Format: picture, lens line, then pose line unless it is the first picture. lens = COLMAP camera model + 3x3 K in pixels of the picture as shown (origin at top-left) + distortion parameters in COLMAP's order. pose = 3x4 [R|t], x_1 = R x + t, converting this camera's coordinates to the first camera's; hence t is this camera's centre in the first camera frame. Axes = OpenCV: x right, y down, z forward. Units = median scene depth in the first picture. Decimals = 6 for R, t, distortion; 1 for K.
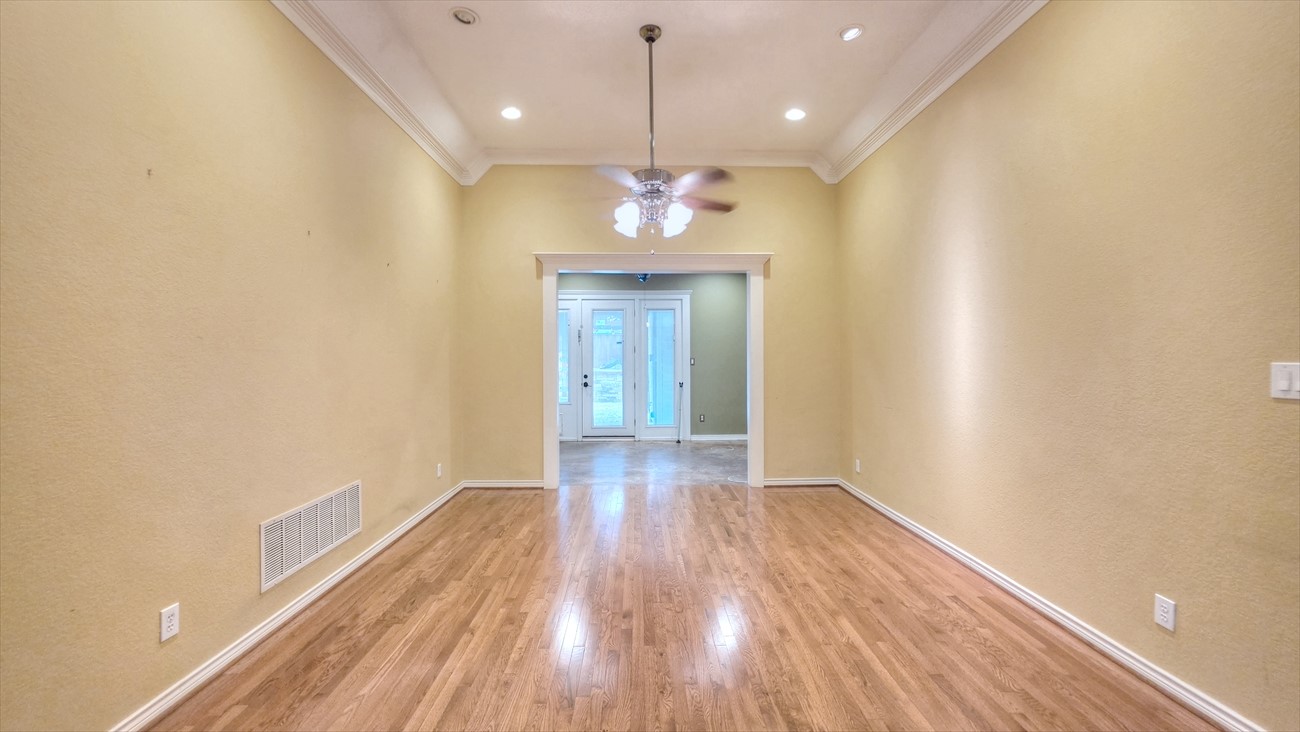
lens RADIAL K [[522.0, 0, 644.5], [0, 522.0, 362.1], [0, 0, 1]] dist [-0.004681, 0.001040]
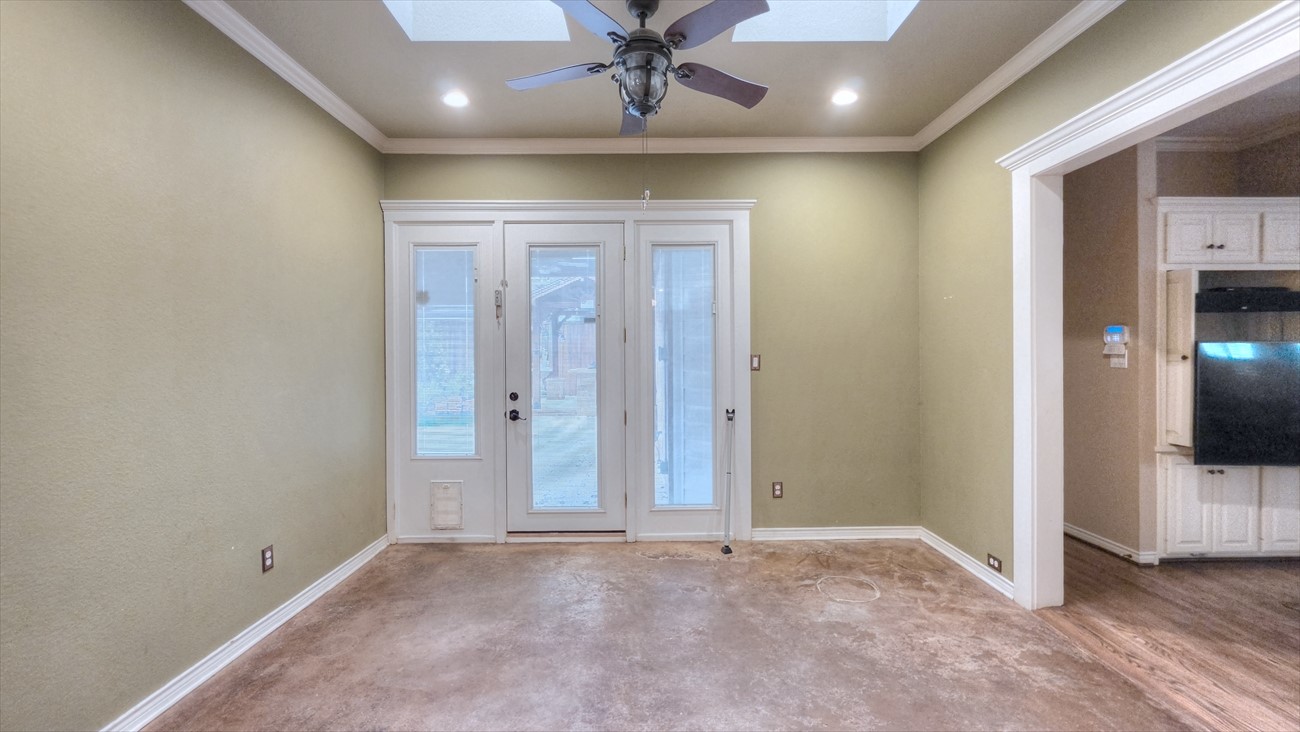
lens RADIAL K [[522.0, 0, 650.5], [0, 522.0, 355.1], [0, 0, 1]] dist [-0.004681, 0.001040]
pose [[0.999989, -0.002084, 0.004162, 0.000930], [0.002054, 0.999973, 0.007116, -0.010344], [-0.004177, -0.007108, 0.999966, 0.558751]]
